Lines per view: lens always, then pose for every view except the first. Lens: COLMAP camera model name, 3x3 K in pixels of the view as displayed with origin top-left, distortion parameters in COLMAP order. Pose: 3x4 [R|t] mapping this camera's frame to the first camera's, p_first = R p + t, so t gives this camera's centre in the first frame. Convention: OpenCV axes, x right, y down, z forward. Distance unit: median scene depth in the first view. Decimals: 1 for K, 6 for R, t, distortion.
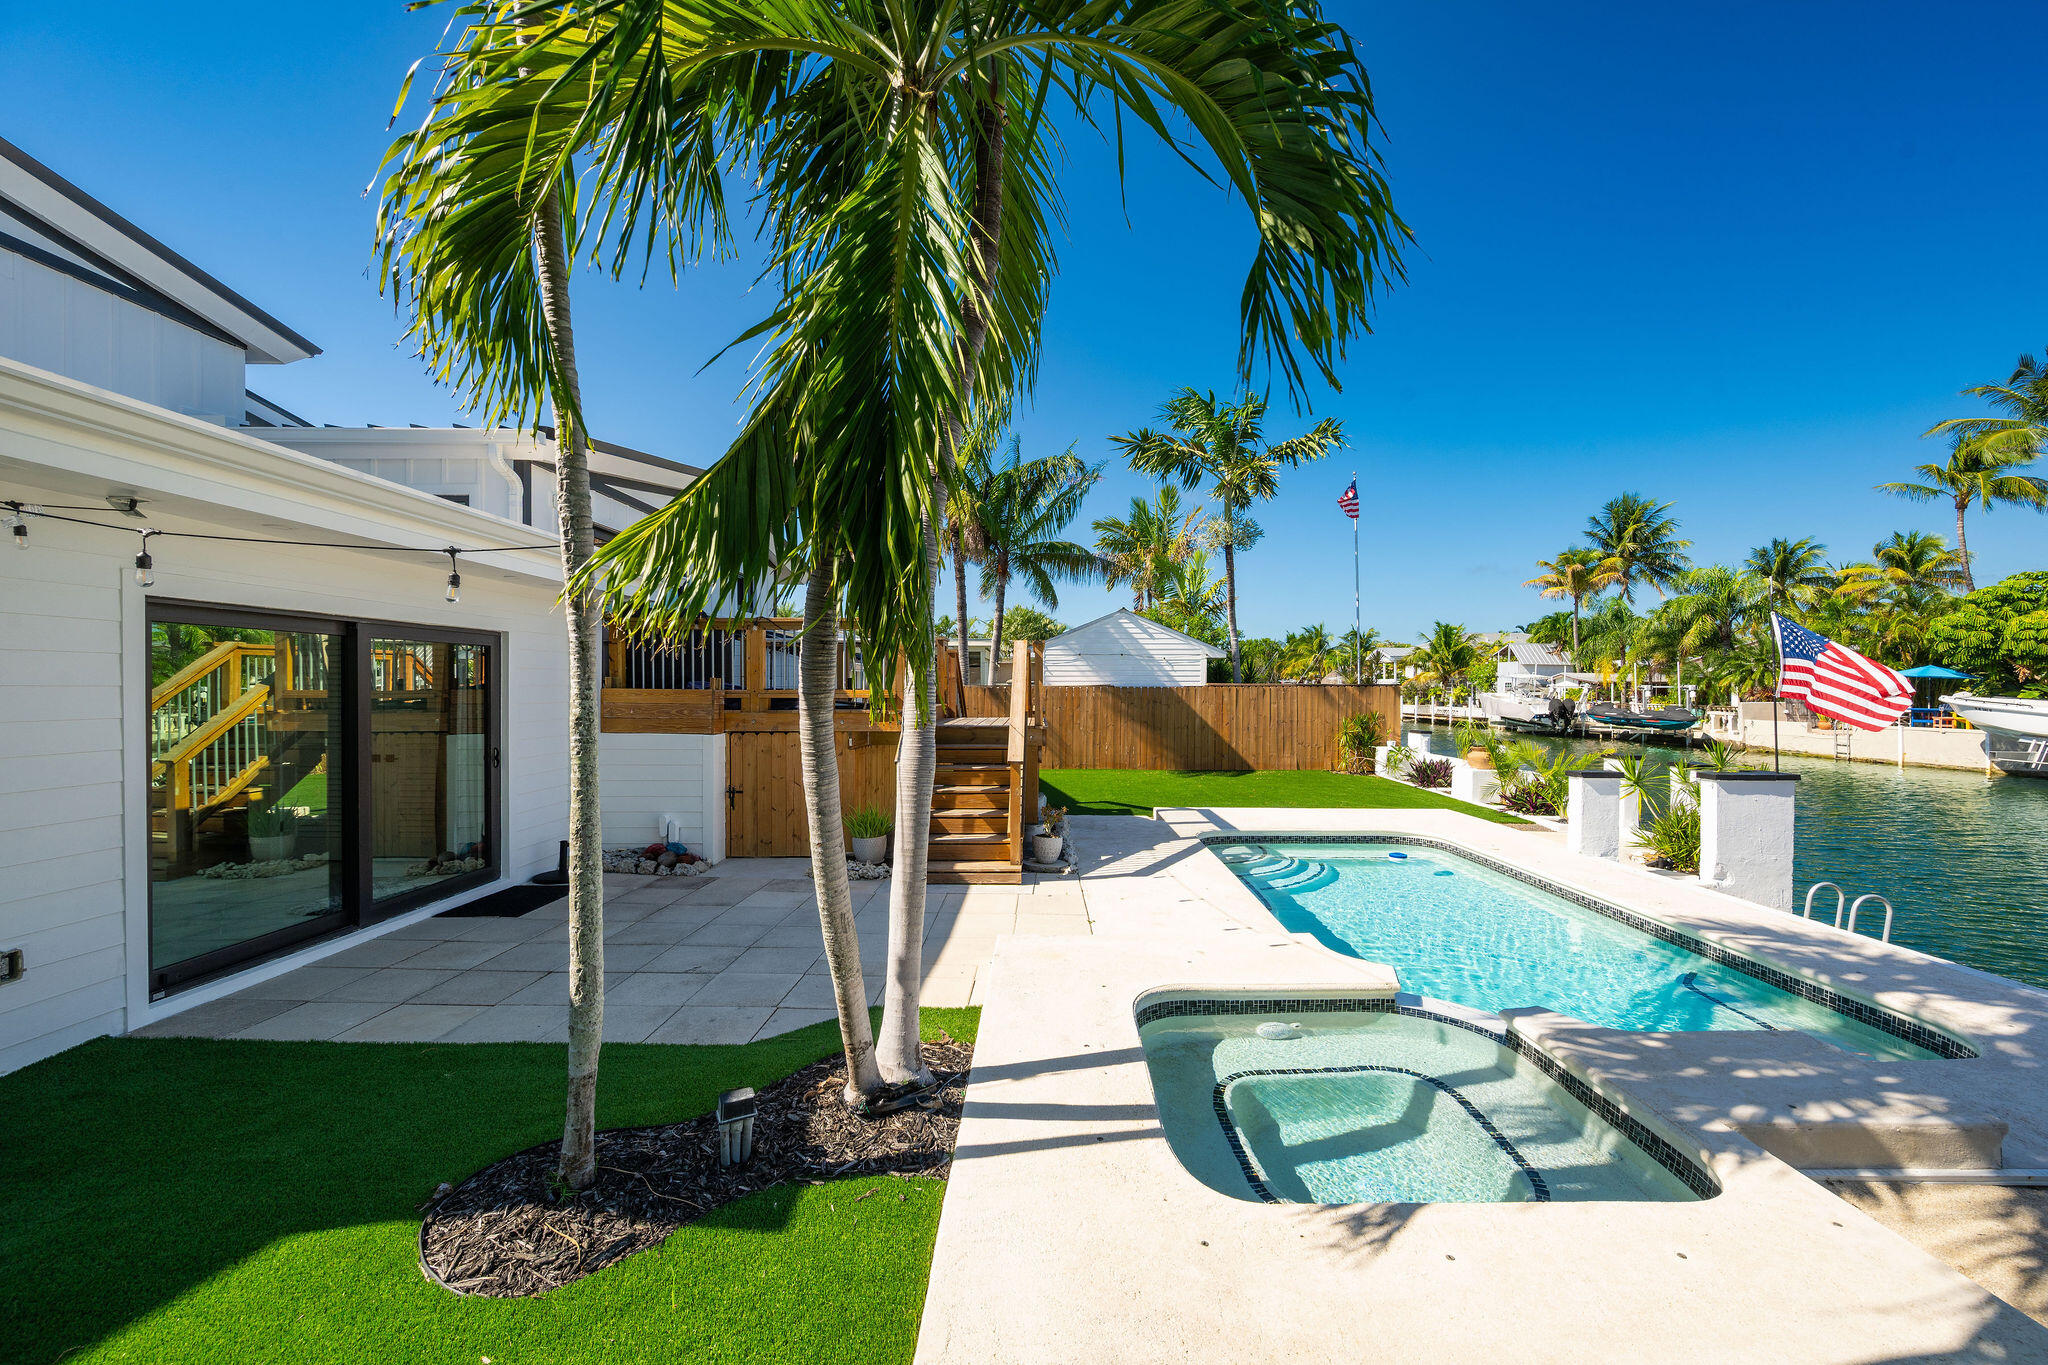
lens RADIAL K [[798.7, 0, 1030.7], [0, 798.7, 691.5], [0, 0, 1]] dist [-0.002815, 0.000429]
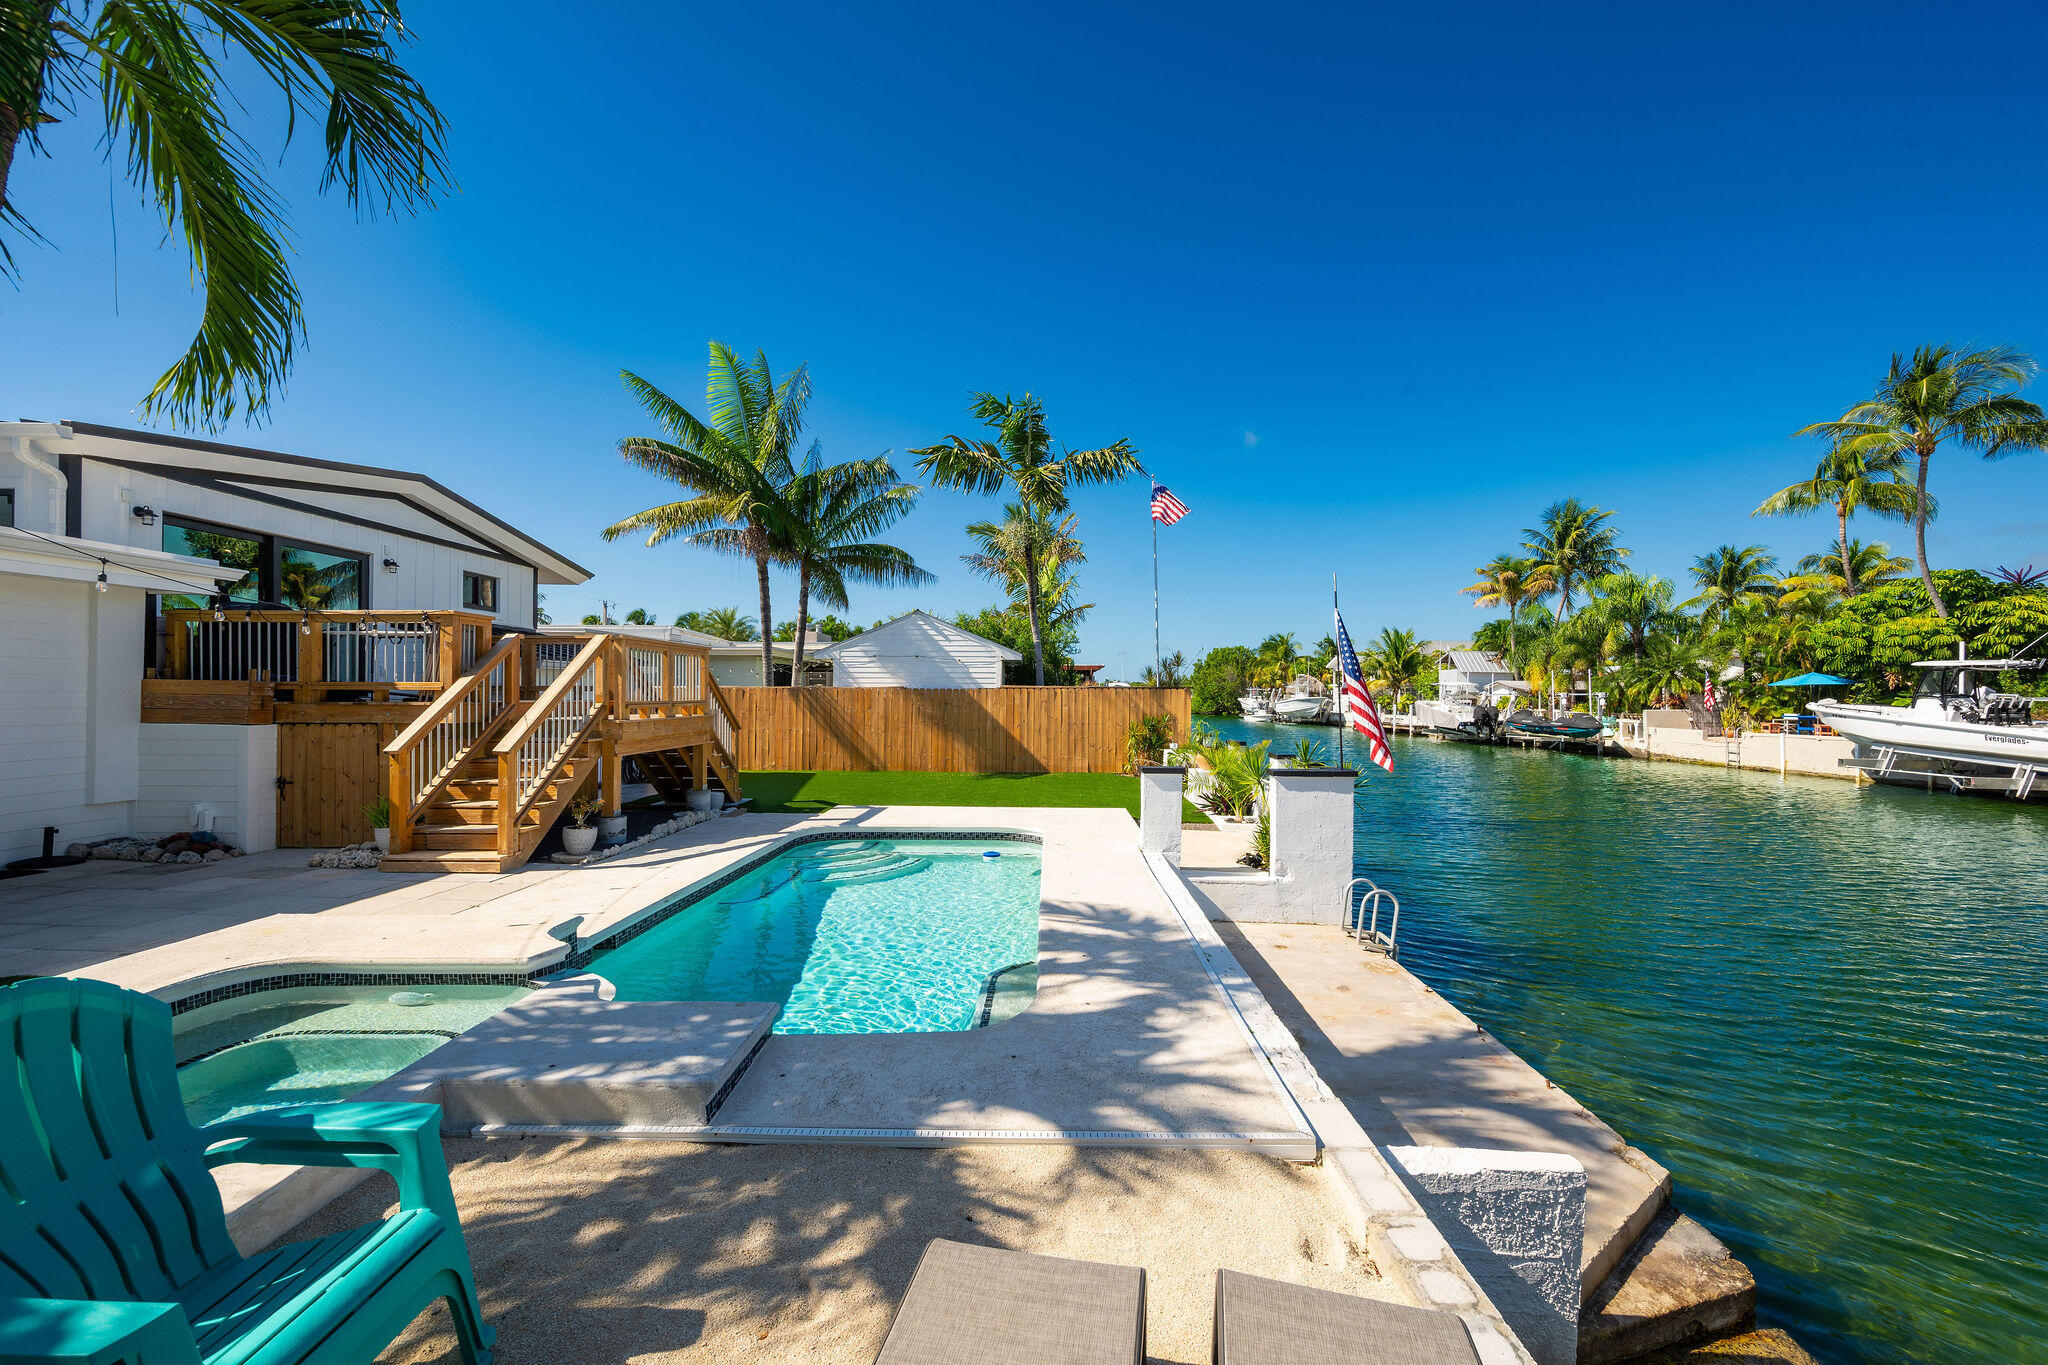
lens RADIAL K [[798.7, 0, 1029.1], [0, 798.7, 691.3], [0, 0, 1]] dist [-0.002815, 0.000429]
pose [[0.999943, 0.003408, -0.010140, 0.270401], [-0.003519, 0.999934, -0.010915, 0.008290], [0.010102, 0.010950, 0.999889, -0.003479]]
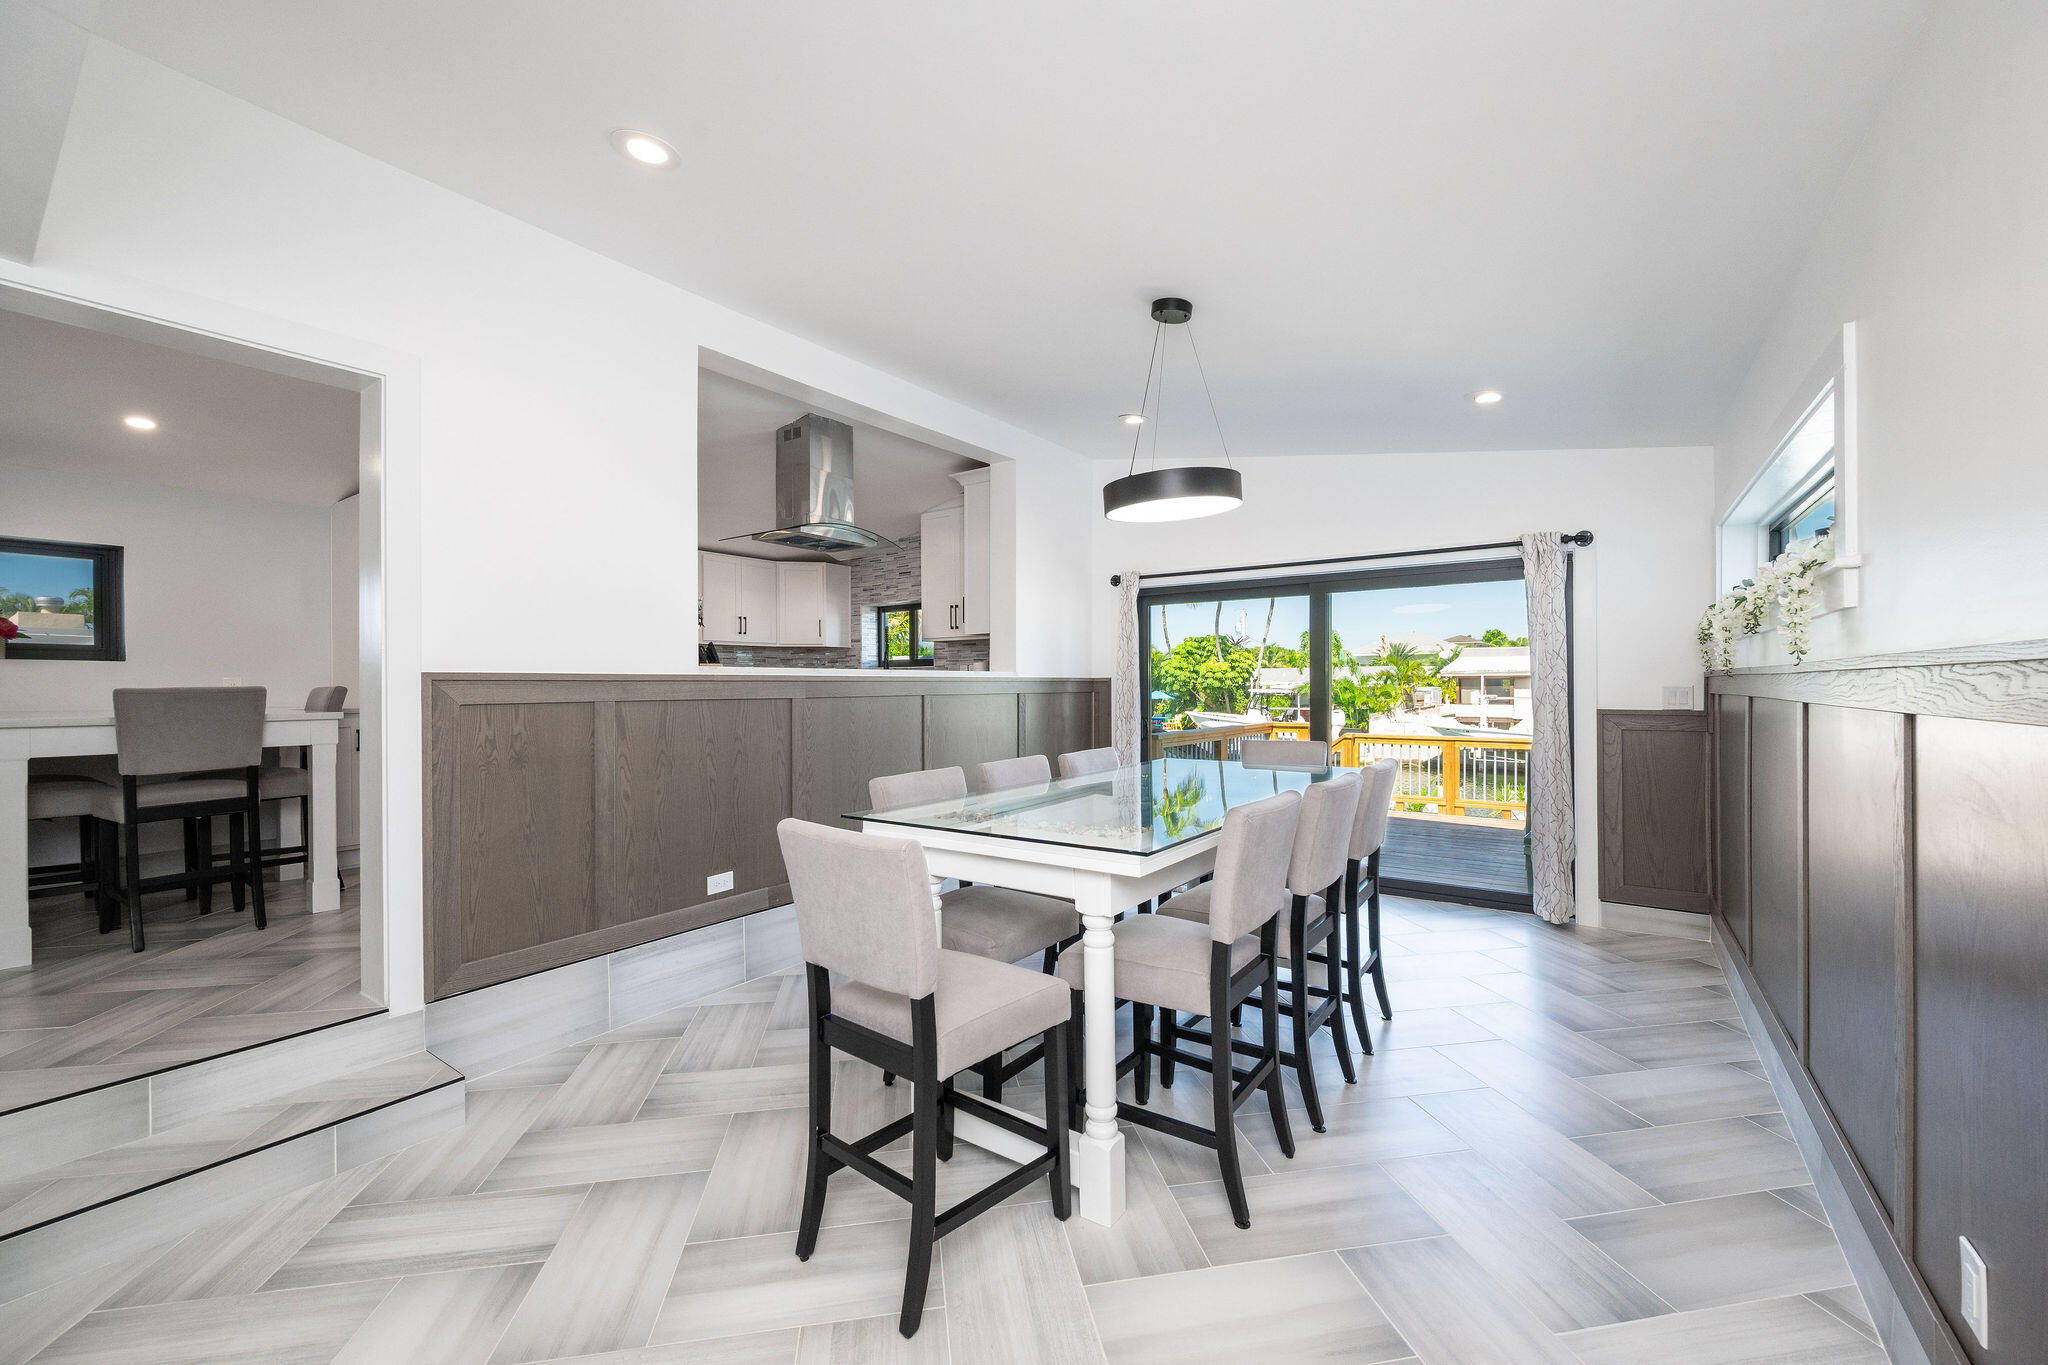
lens RADIAL K [[798.7, 0, 1036.6], [0, 798.7, 688.7], [0, 0, 1]] dist [-0.002815, 0.000429]
pose [[0.561408, -0.005796, 0.827519, -0.564764], [0.009093, 0.999958, 0.000834, -0.068038], [-0.827489, 0.007056, 0.561437, 0.494503]]
